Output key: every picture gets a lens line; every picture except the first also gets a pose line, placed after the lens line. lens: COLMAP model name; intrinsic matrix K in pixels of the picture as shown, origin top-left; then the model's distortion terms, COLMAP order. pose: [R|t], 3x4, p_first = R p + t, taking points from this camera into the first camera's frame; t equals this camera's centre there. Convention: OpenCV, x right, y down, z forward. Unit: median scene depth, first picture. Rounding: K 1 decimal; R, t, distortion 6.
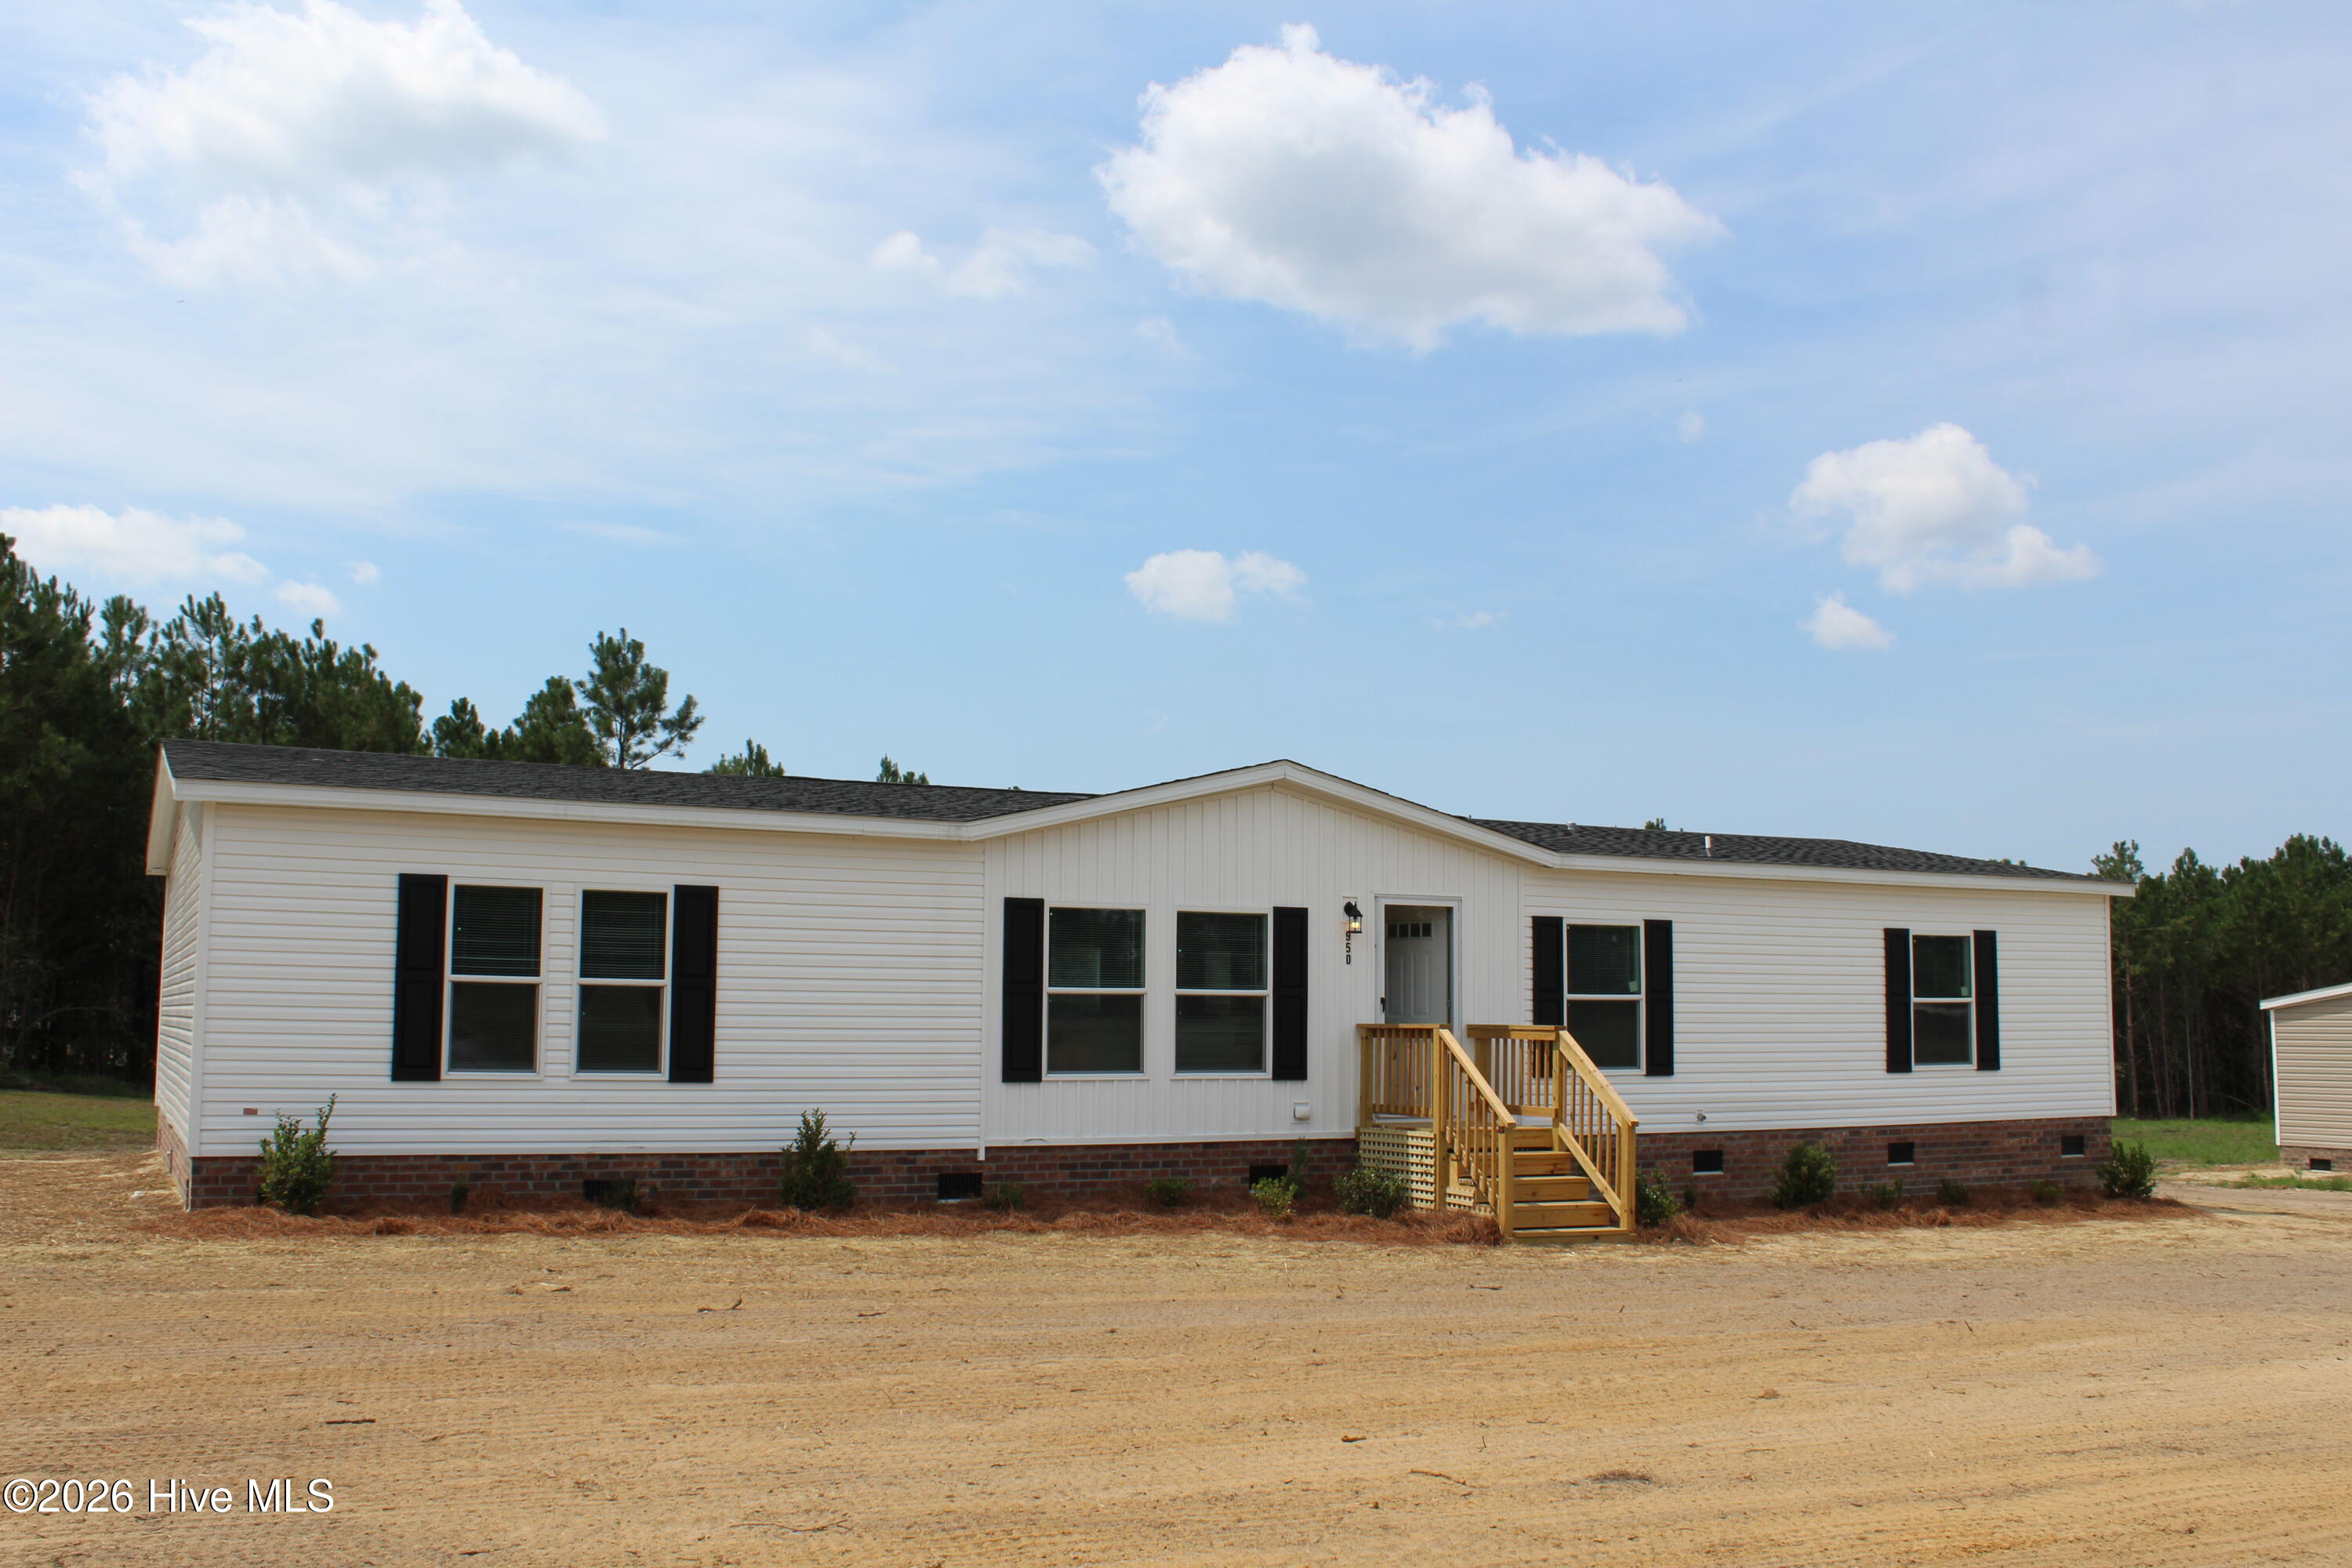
lens RADIAL K [[2134.0, 0, 1165.4], [0, 2134.0, 812.1], [0, 0, 1]] dist [-0.156888, 0.168283]
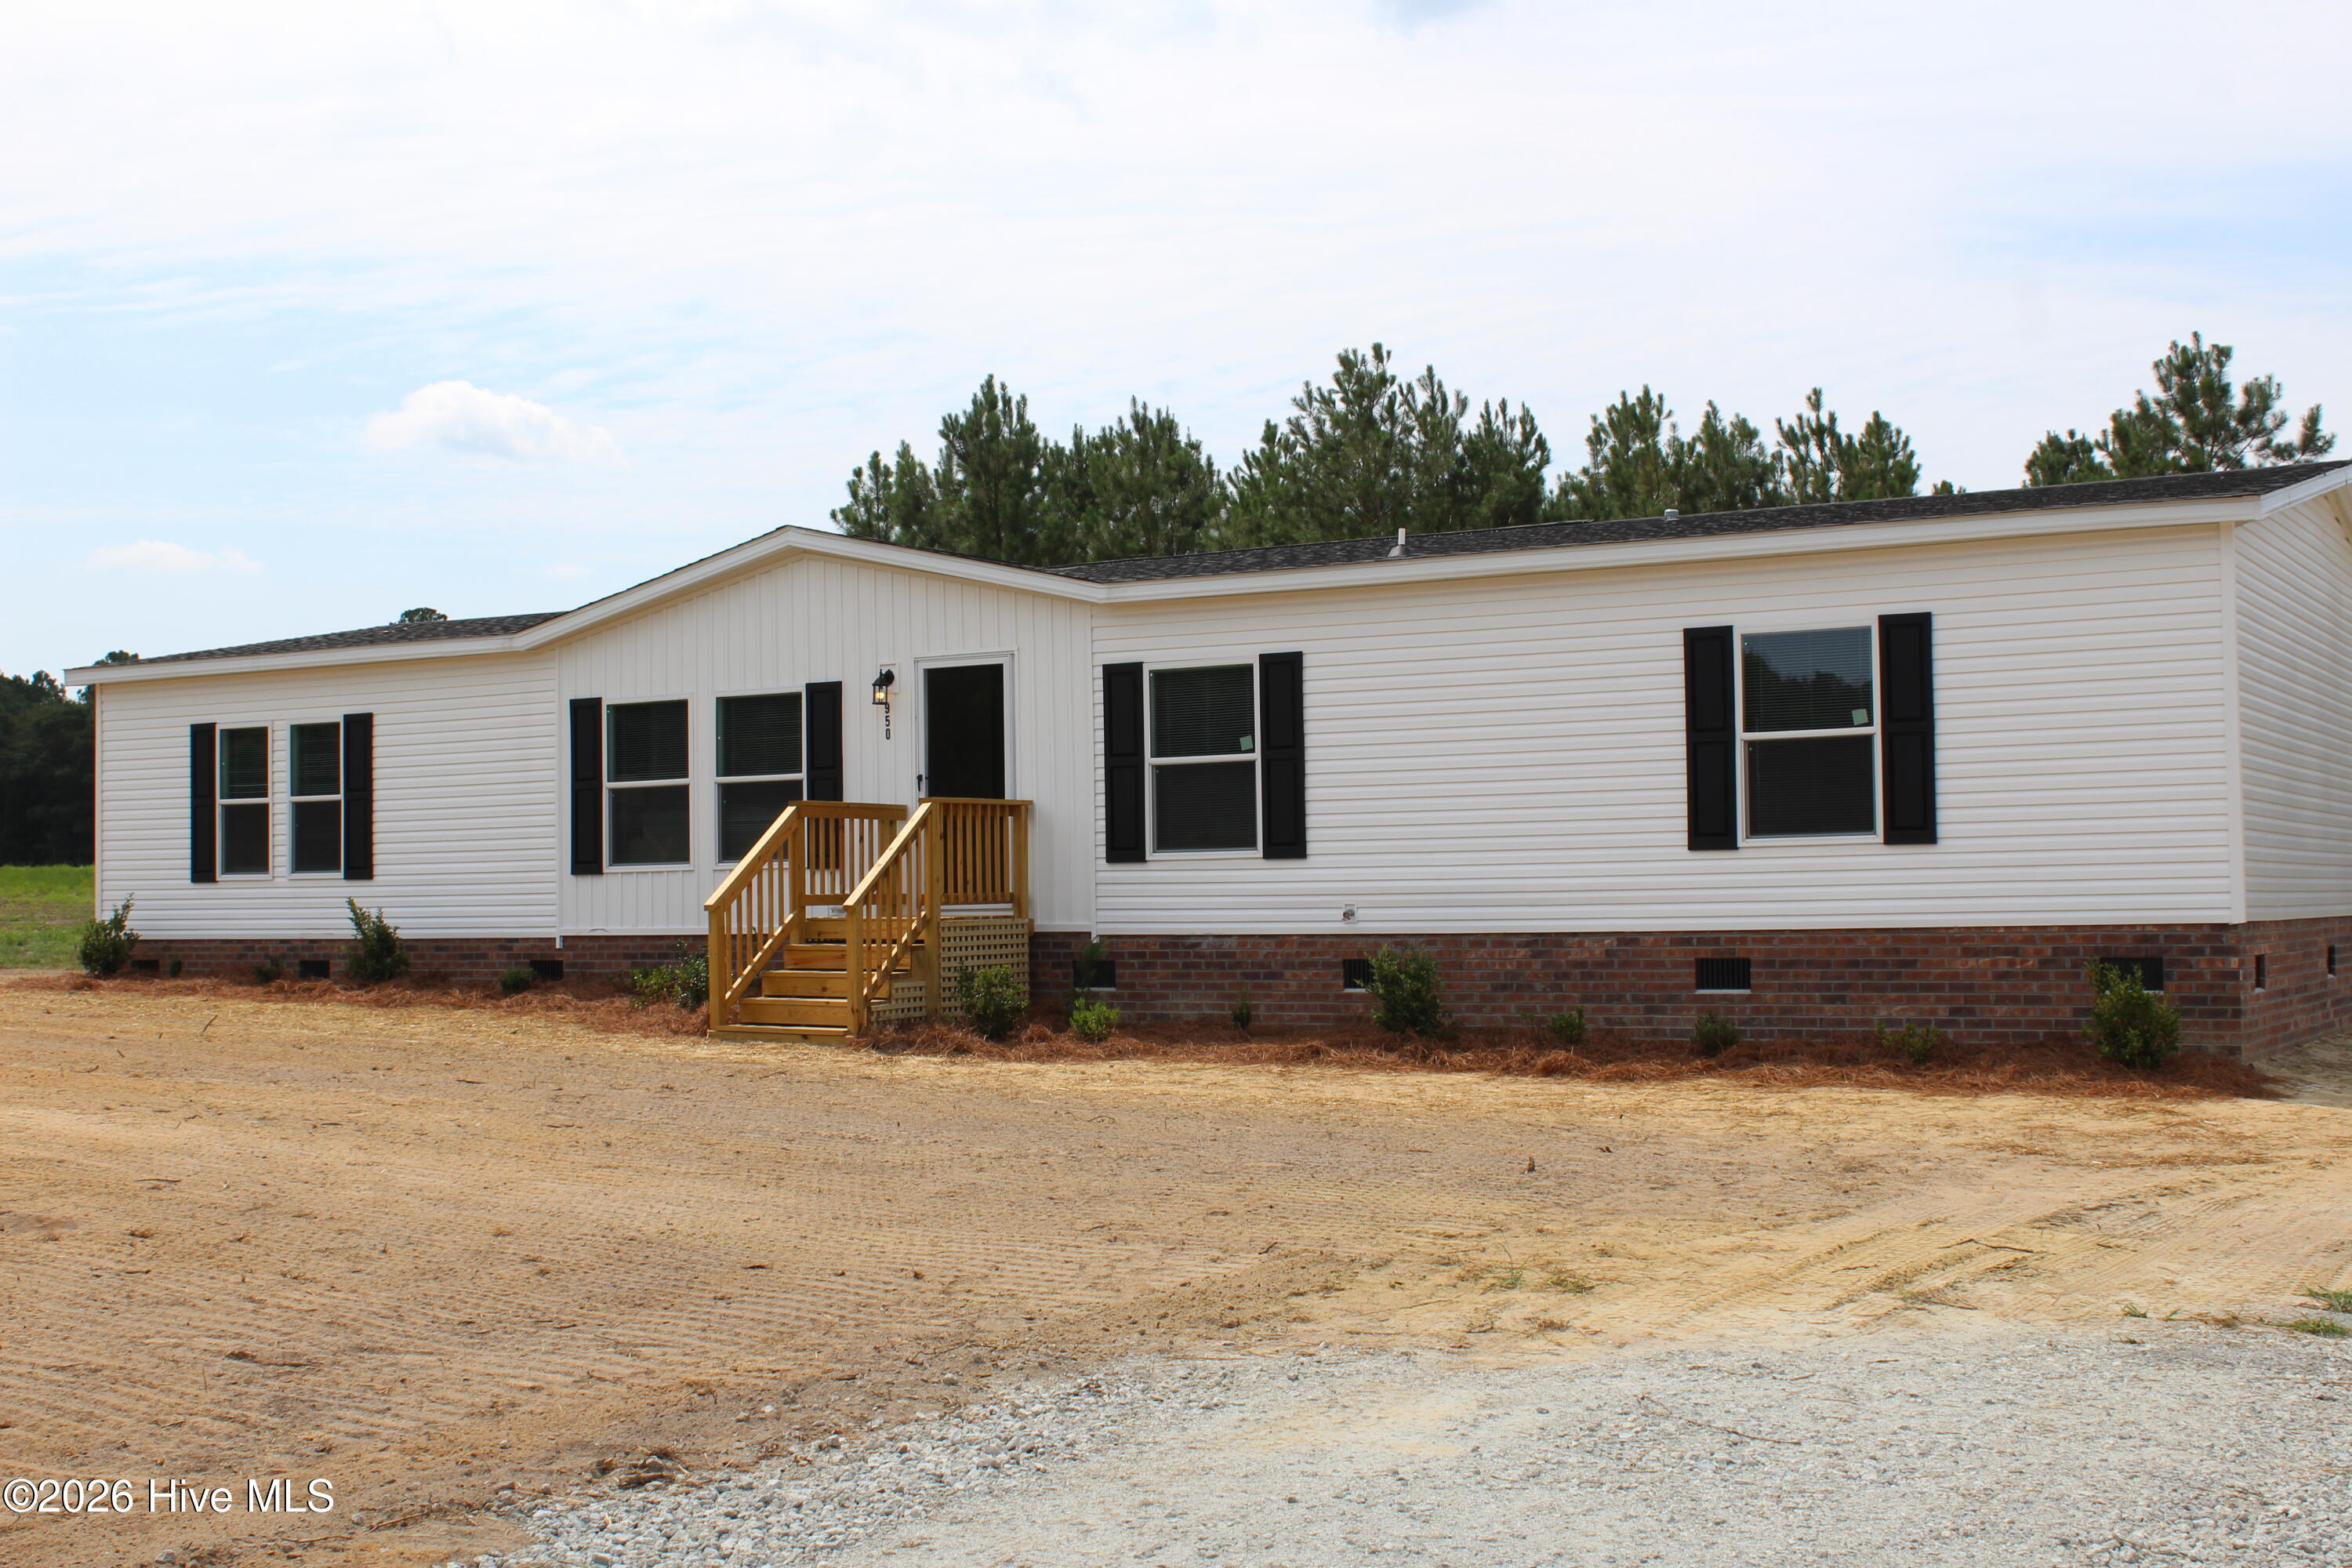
lens RADIAL K [[2848.8, 0, 1174.1], [0, 2848.8, 819.4], [0, 0, 1]] dist [-0.106395, 0.219724]
pose [[0.538438, -0.040720, -0.841681, 1.221721], [0.099753, 0.994889, 0.015681, 0.103615], [0.836740, -0.092403, 0.539747, 0.476527]]
